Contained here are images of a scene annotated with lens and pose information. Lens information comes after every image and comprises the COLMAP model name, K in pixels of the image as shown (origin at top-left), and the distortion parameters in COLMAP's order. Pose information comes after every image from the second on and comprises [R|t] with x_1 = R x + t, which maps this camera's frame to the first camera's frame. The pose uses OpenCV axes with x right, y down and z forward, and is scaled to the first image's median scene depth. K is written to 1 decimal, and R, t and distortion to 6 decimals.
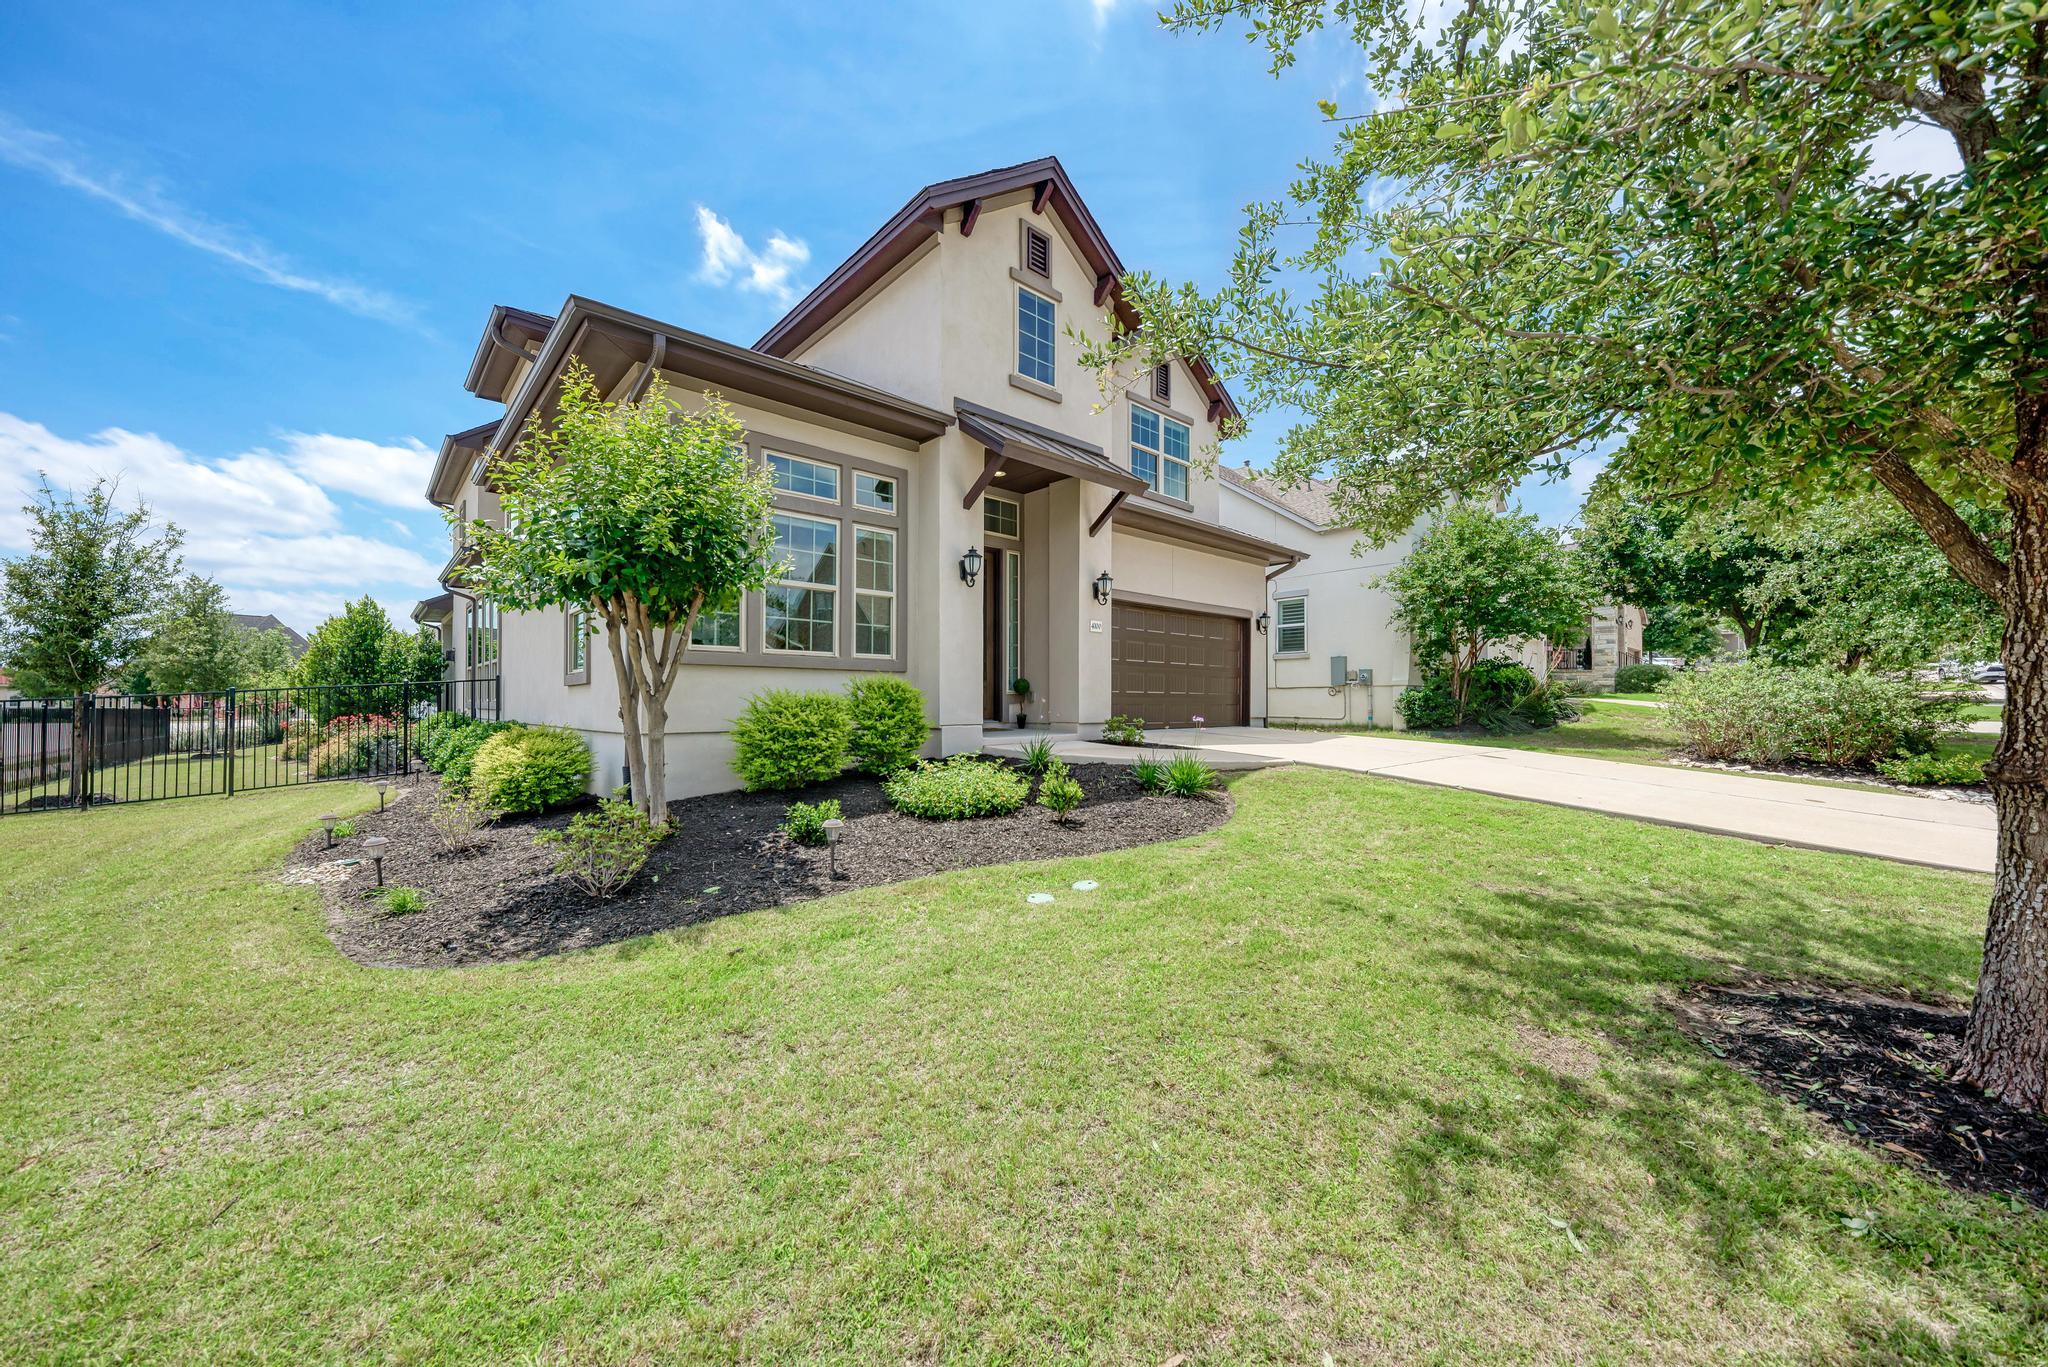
lens RADIAL K [[751.1, 0, 1022.6], [0, 751.1, 688.7], [0, 0, 1]] dist [-0.001573, -0.000034]
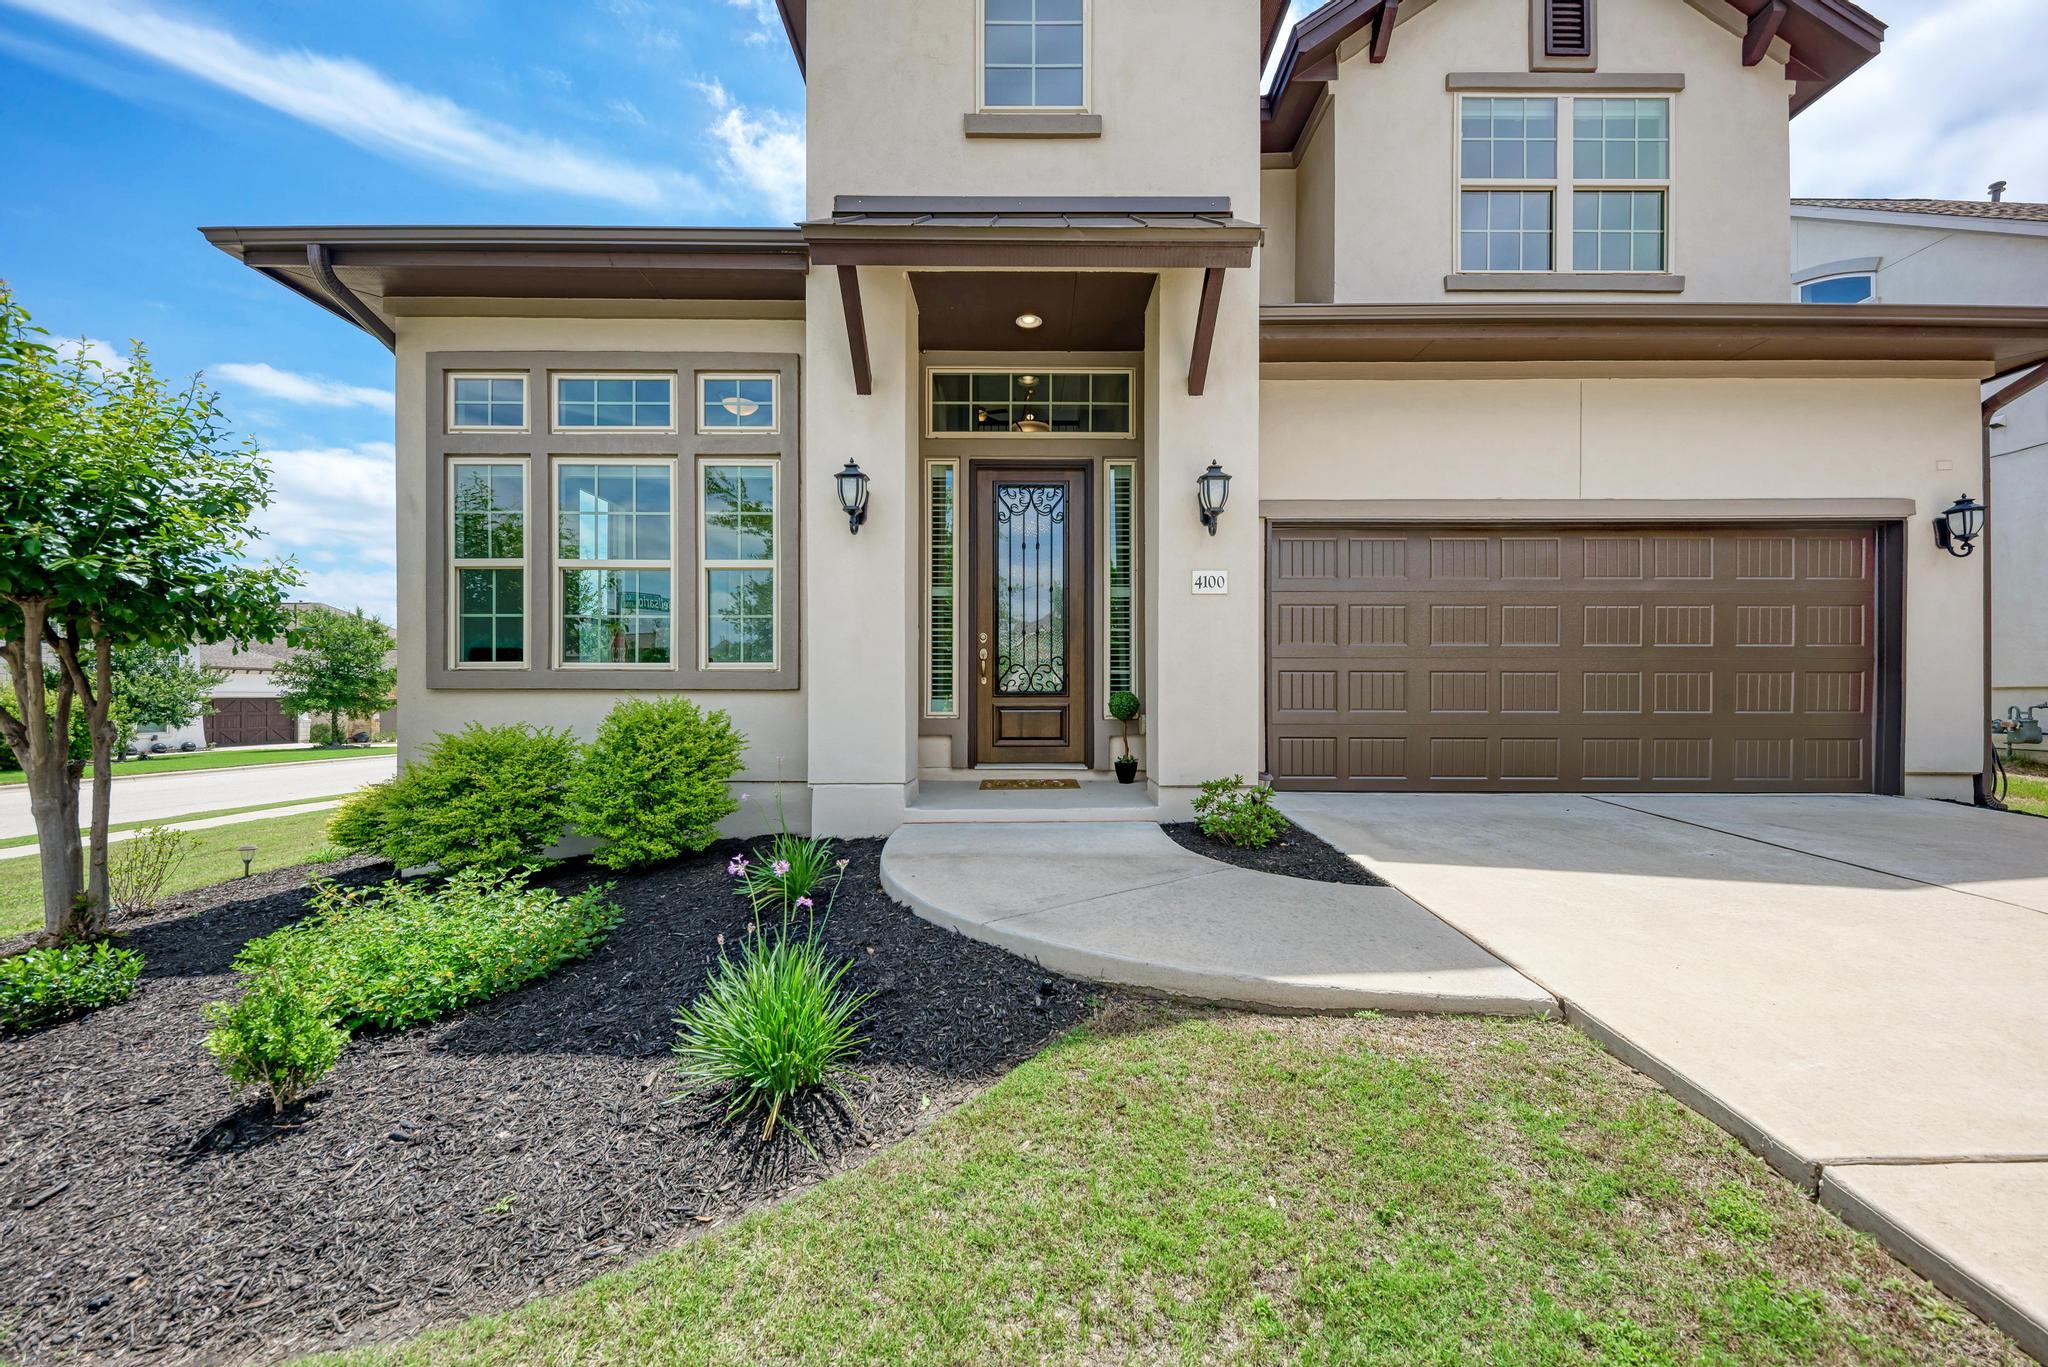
lens RADIAL K [[819.5, 0, 1031.1], [0, 819.5, 693.0], [0, 0, 1]] dist [0.002542, -0.000342]
pose [[0.746563, -0.003728, -0.665304, 0.352993], [0.014640, 0.999834, 0.010826, -0.019960], [0.665153, -0.017822, 0.746494, 0.533322]]
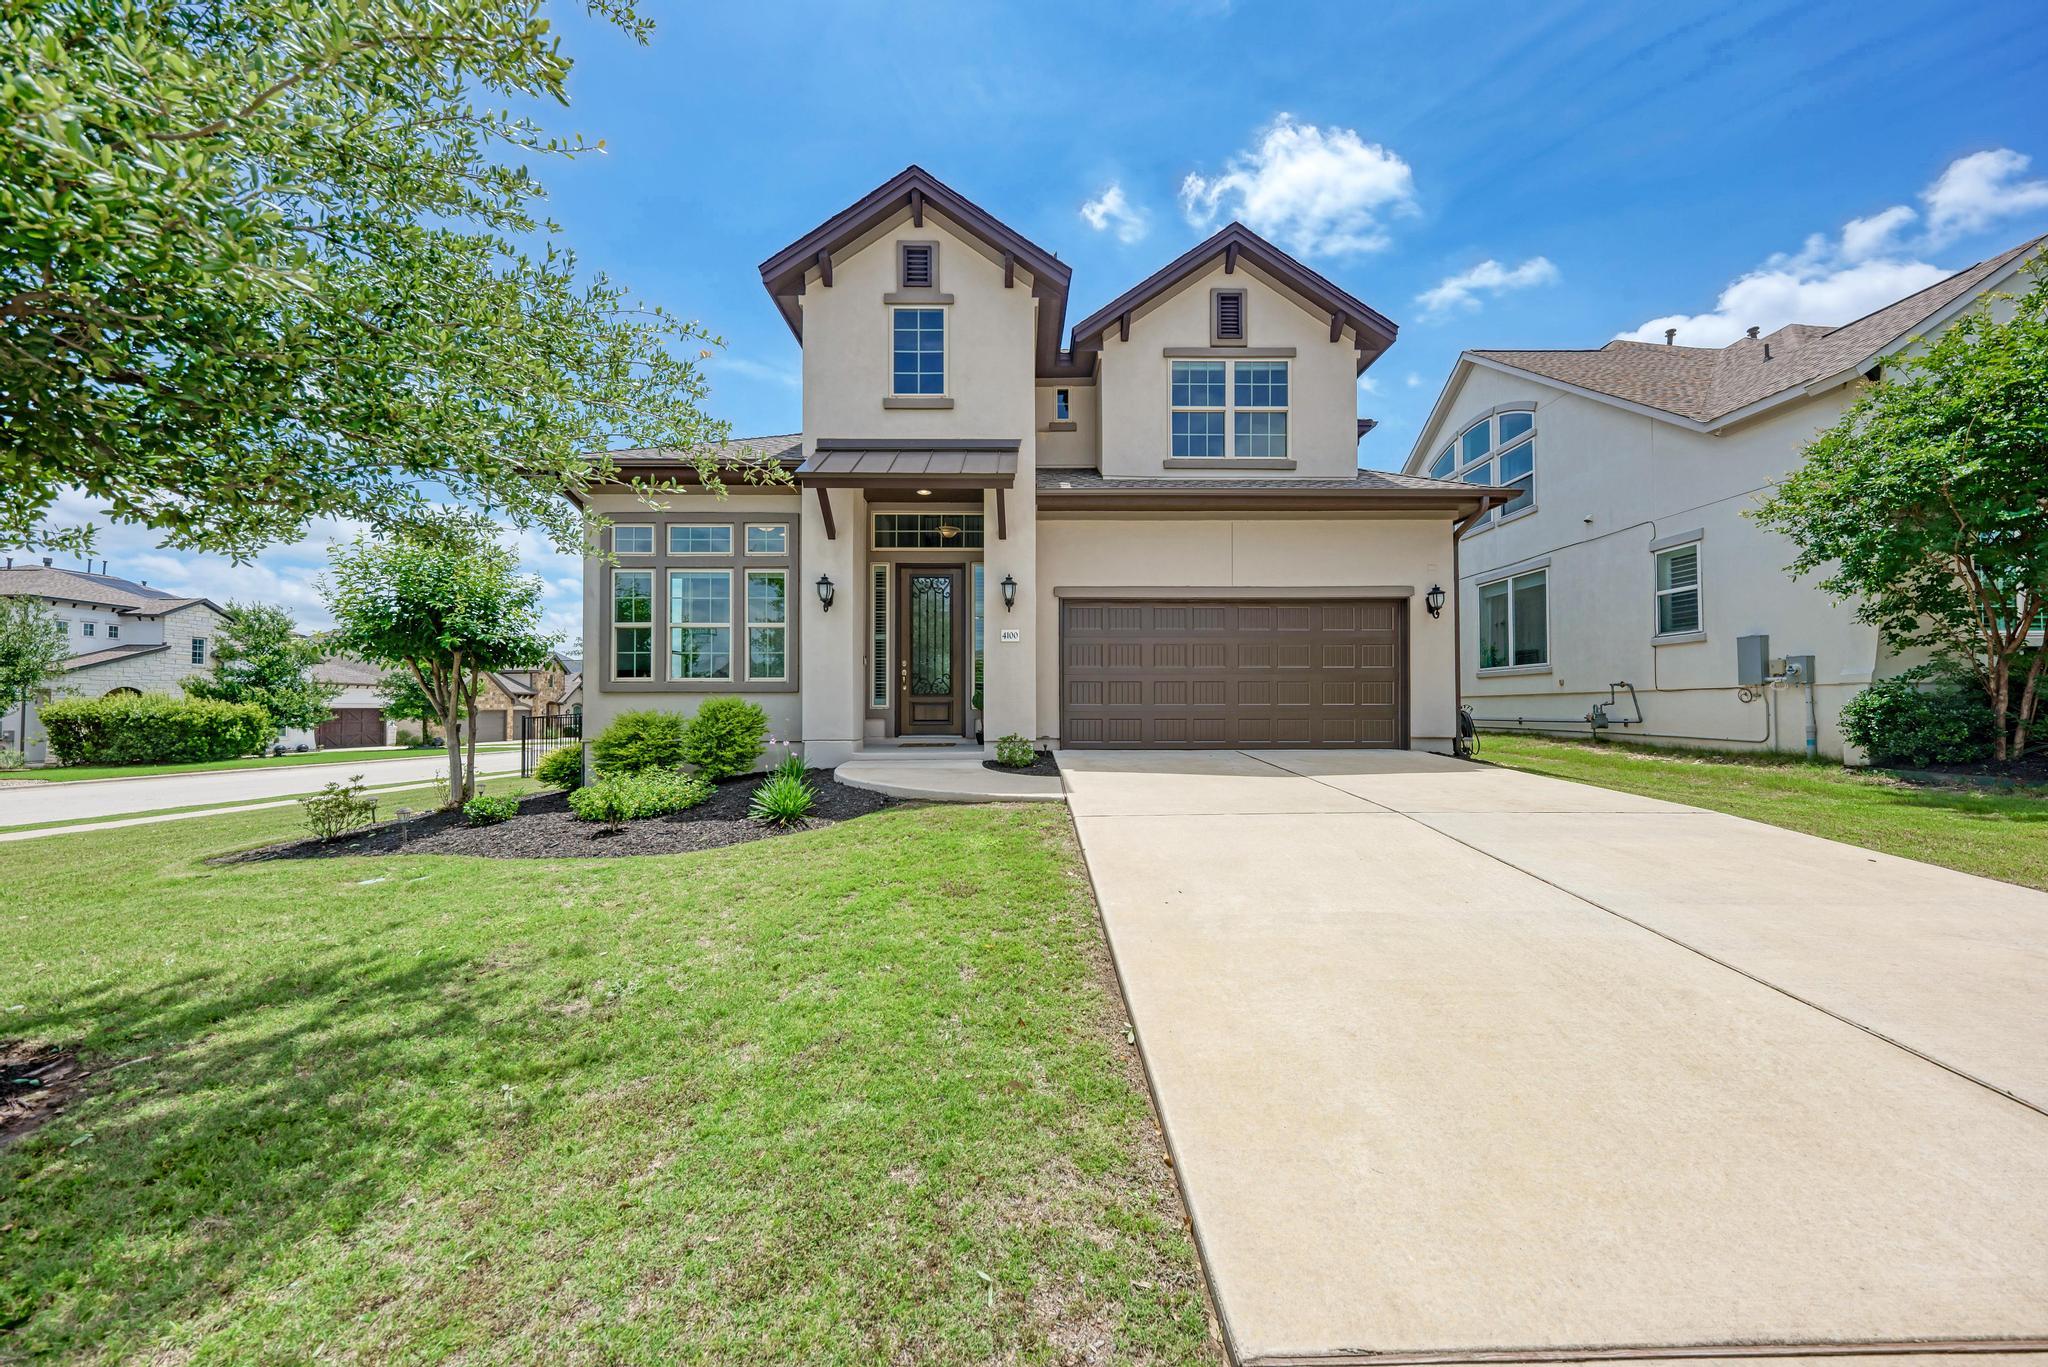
lens RADIAL K [[751.1, 0, 1022.5], [0, 751.1, 691.9], [0, 0, 1]] dist [-0.001573, -0.000034]
pose [[0.747663, -0.017510, -0.663847, 0.711511], [0.016553, 0.999833, -0.007729, -0.006782], [0.663872, -0.005210, 0.747828, 0.319900]]
